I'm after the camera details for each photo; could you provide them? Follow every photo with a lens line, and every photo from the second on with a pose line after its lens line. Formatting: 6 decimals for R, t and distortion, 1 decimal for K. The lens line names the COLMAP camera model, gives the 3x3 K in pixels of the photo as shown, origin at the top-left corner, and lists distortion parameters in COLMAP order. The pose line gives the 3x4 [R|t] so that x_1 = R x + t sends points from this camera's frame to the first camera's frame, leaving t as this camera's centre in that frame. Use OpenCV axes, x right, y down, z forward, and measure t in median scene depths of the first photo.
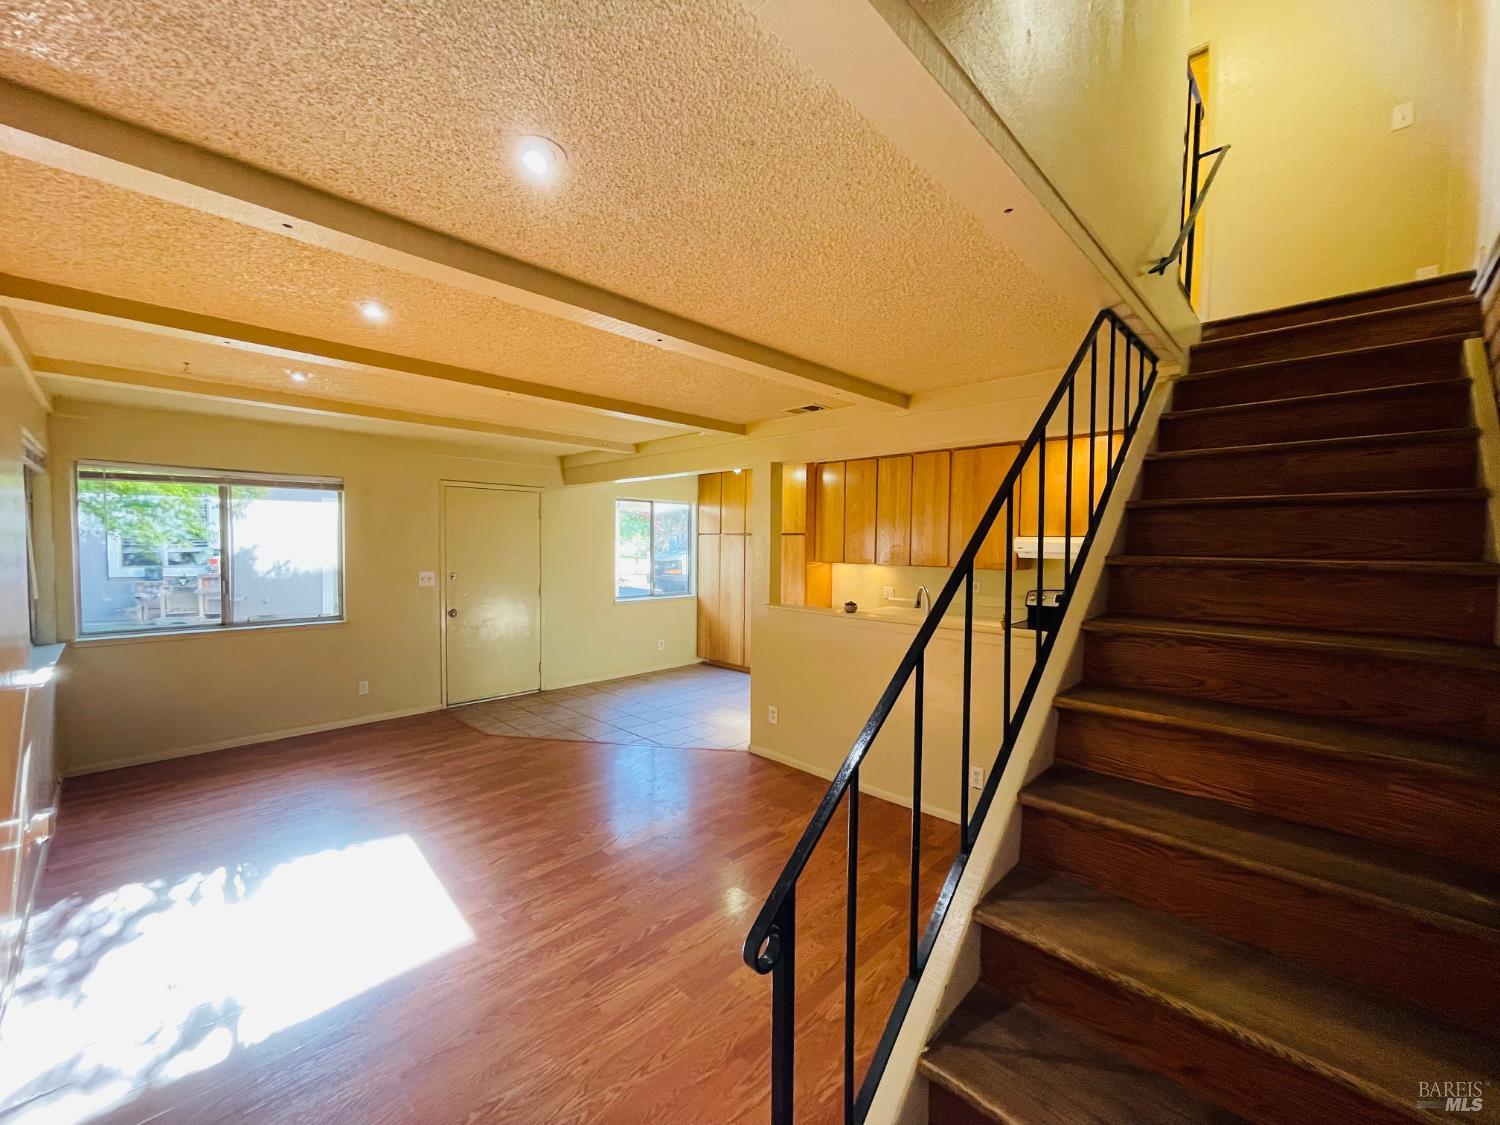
lens RADIAL K [[606.6, 0, 748.0], [0, 606.6, 563.6], [0, 0, 1]] dist [-0.003025, -0.000071]
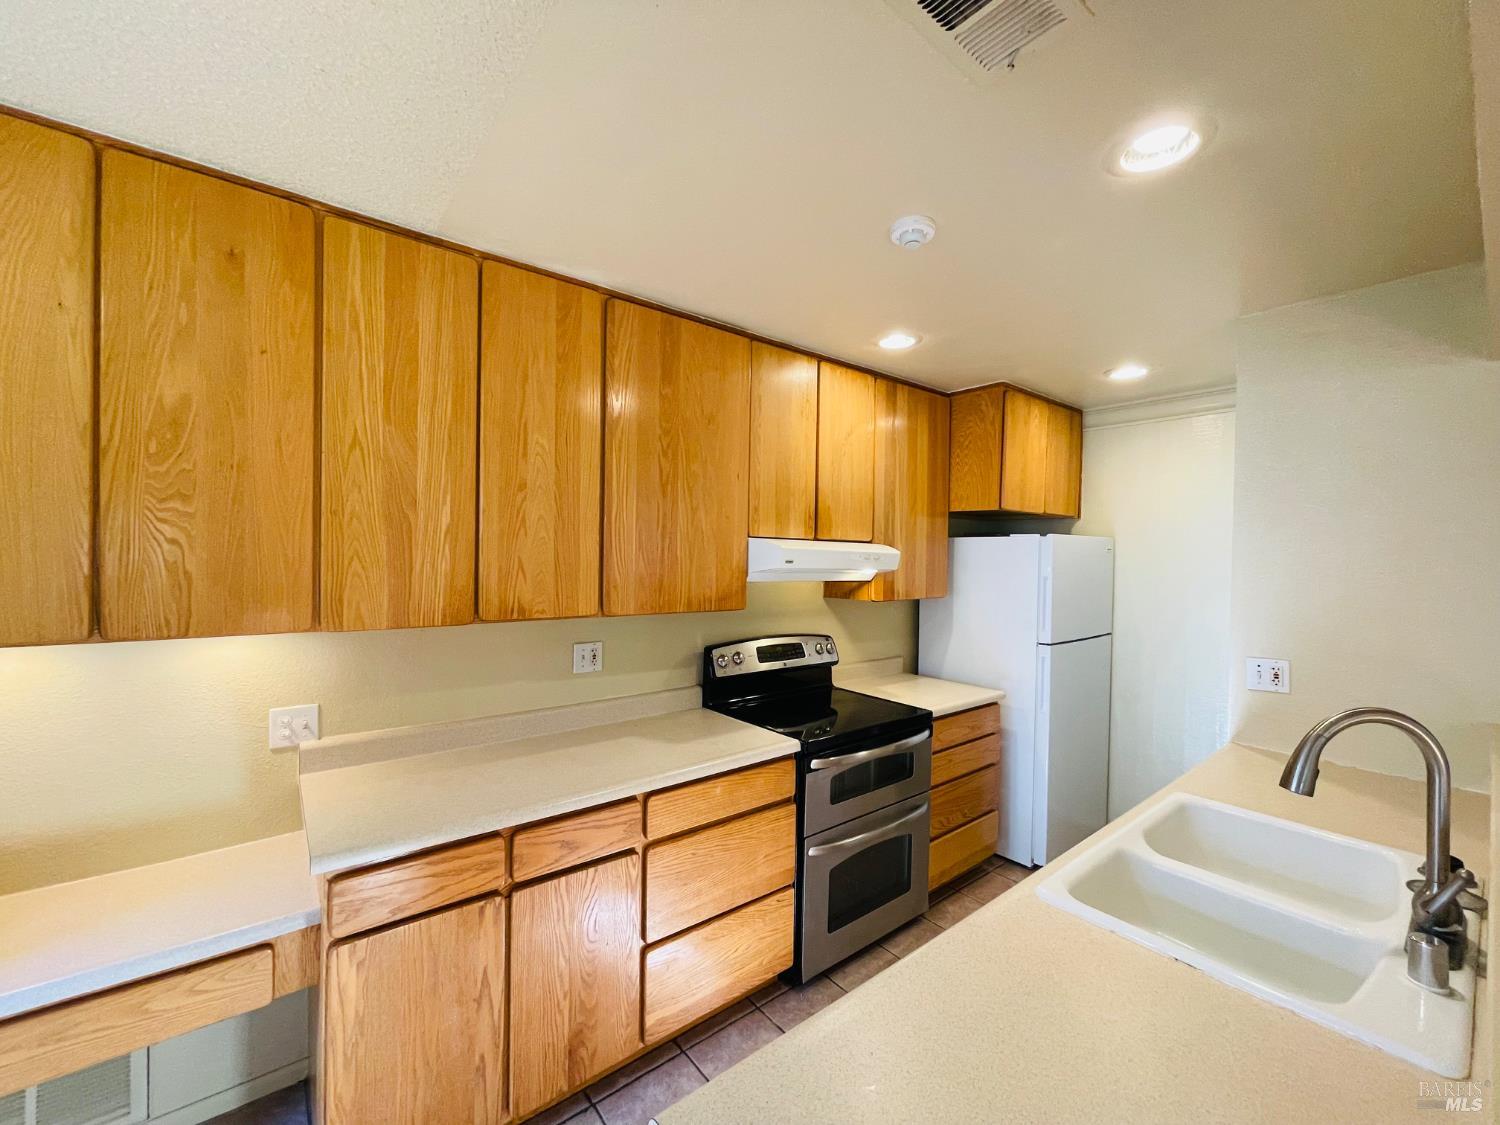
lens RADIAL K [[606.7, 0, 742.7], [0, 606.7, 568.9], [0, 0, 1]] dist [0.002817, 0.000769]
pose [[0.144520, -0.018902, 0.989321, -0.038561], [0.025369, 0.999560, 0.015392, -0.065246], [-0.989177, 0.022874, 0.144936, 2.236731]]
